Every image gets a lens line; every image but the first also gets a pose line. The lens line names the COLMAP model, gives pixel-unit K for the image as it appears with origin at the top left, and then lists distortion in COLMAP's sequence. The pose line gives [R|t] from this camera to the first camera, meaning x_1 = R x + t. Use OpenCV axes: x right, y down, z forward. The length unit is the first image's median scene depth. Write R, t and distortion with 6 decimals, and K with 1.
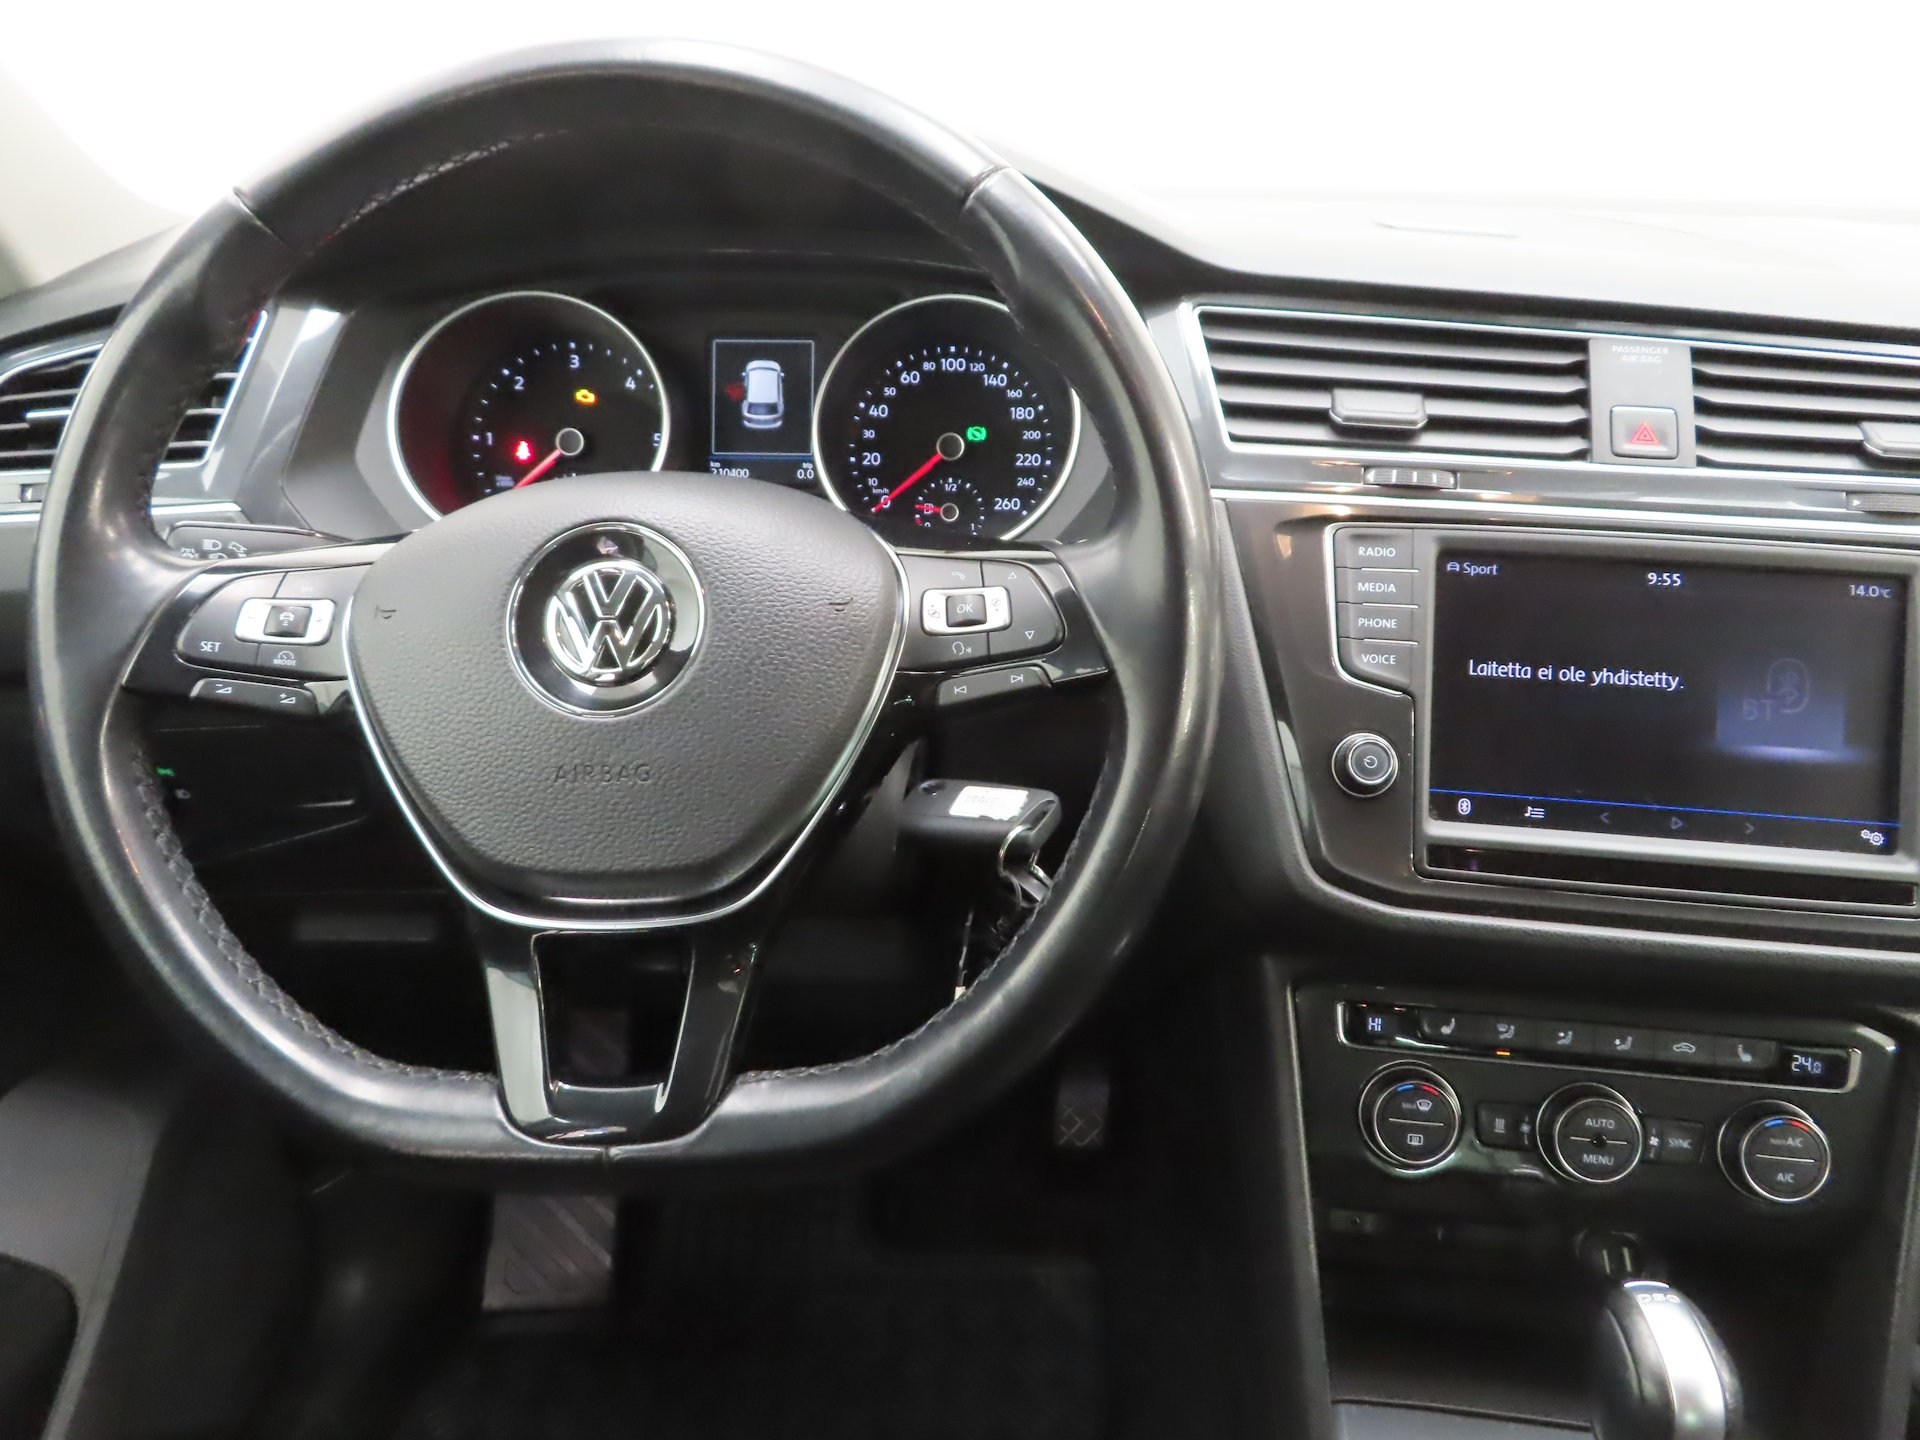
lens RADIAL K [[1417.3, 0, 954.8], [0, 1417.3, 721.6], [0, 0, 1]] dist [-0.015921, 0.009140]
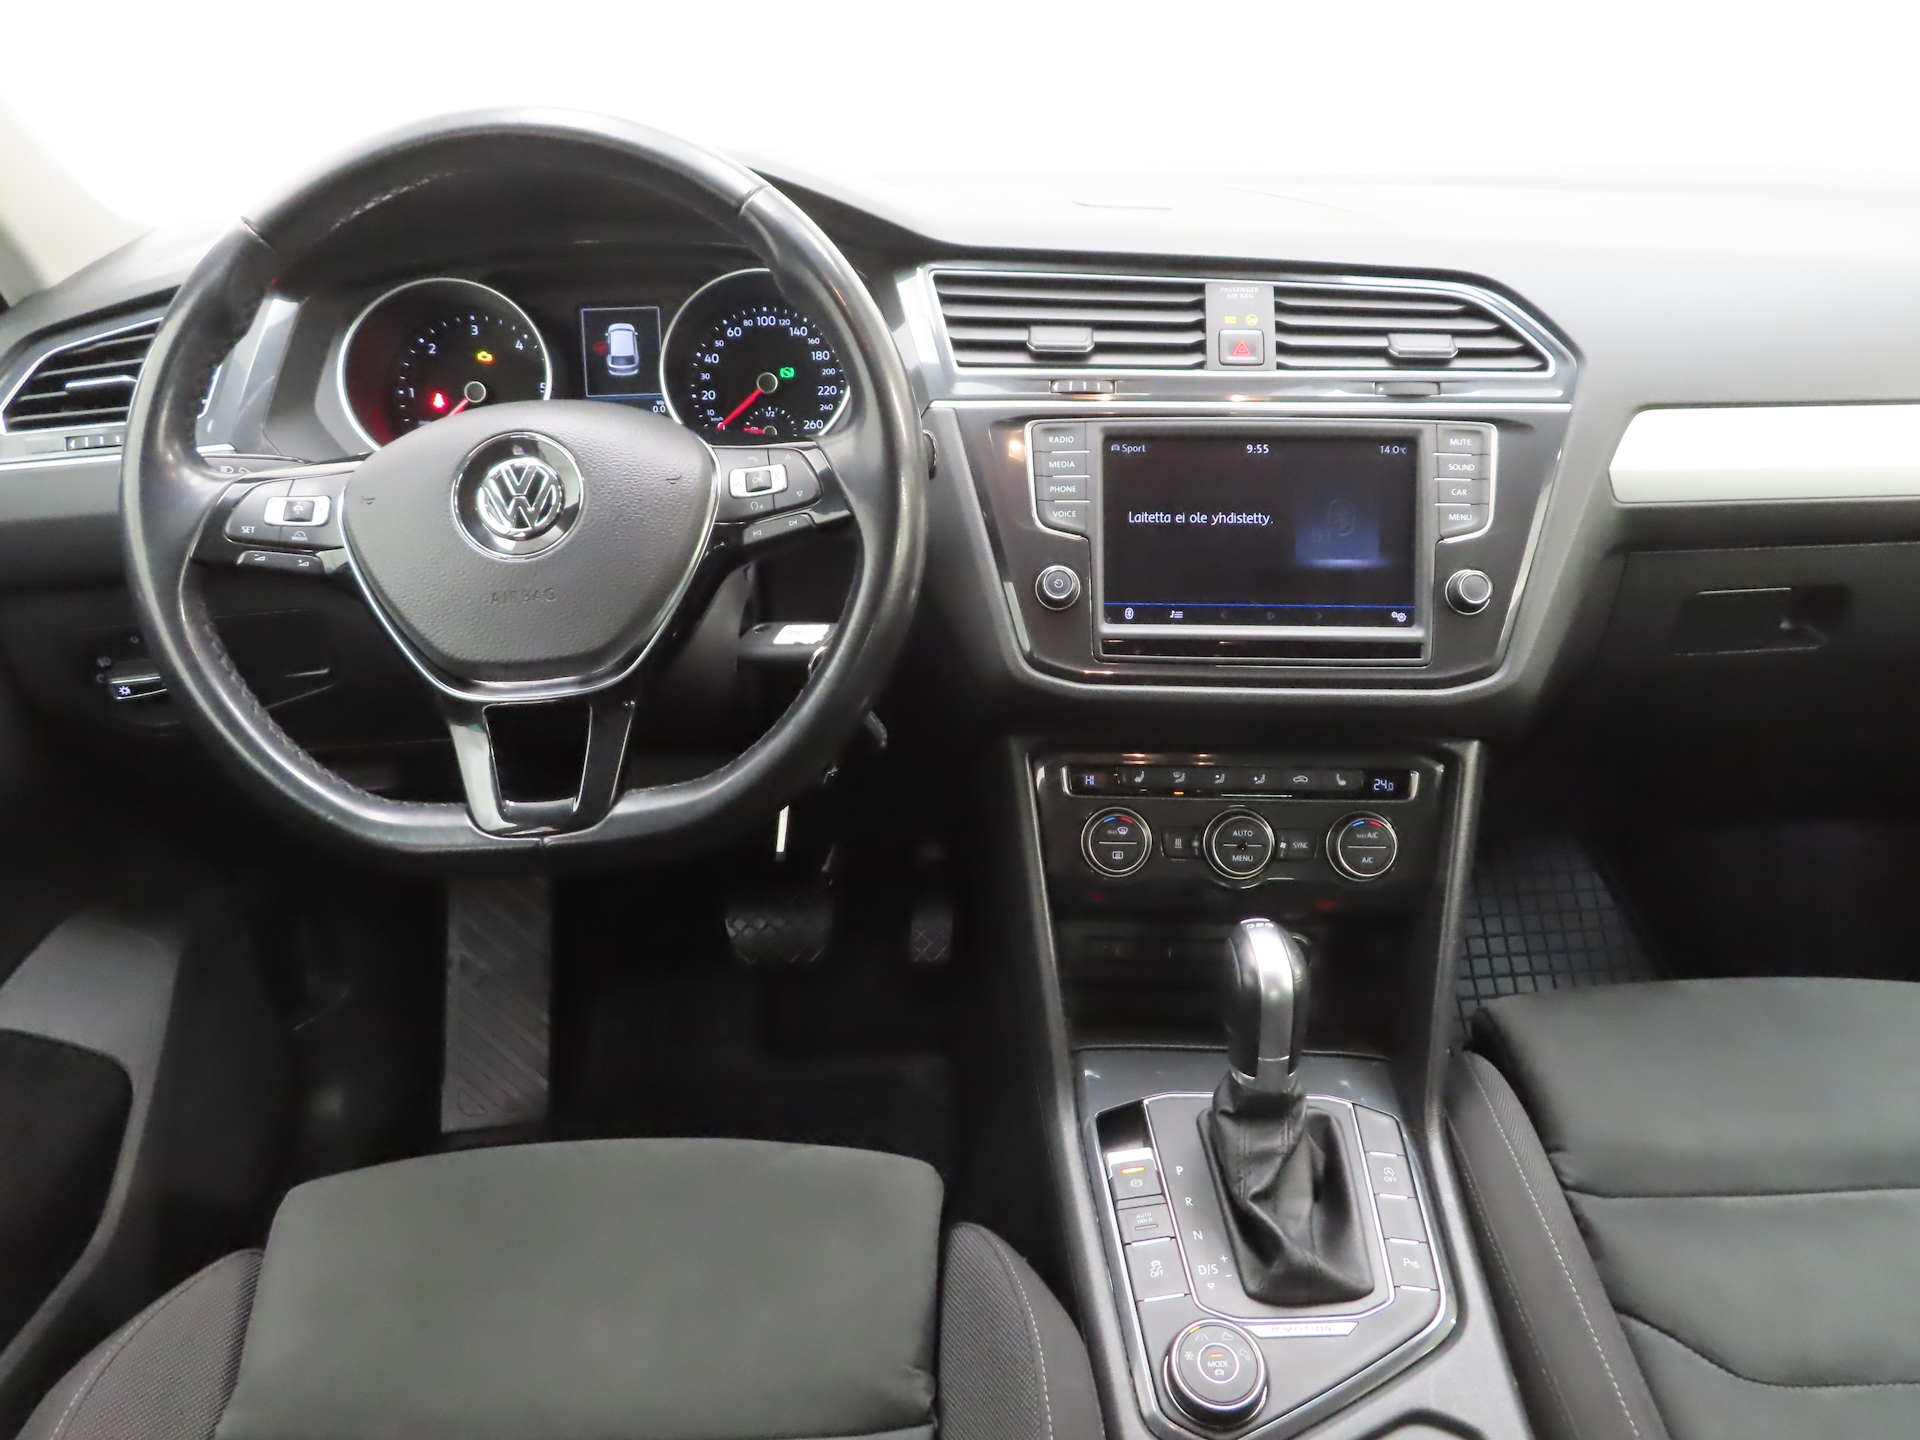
lens RADIAL K [[1417.3, 0, 962.2], [0, 1417.3, 720.4], [0, 0, 1]] dist [-0.015921, 0.009140]
pose [[0.995754, -0.059658, 0.070104, 0.083427], [0.057814, 0.997934, 0.028037, 0.118639], [-0.071632, -0.023865, 0.997146, -0.430031]]
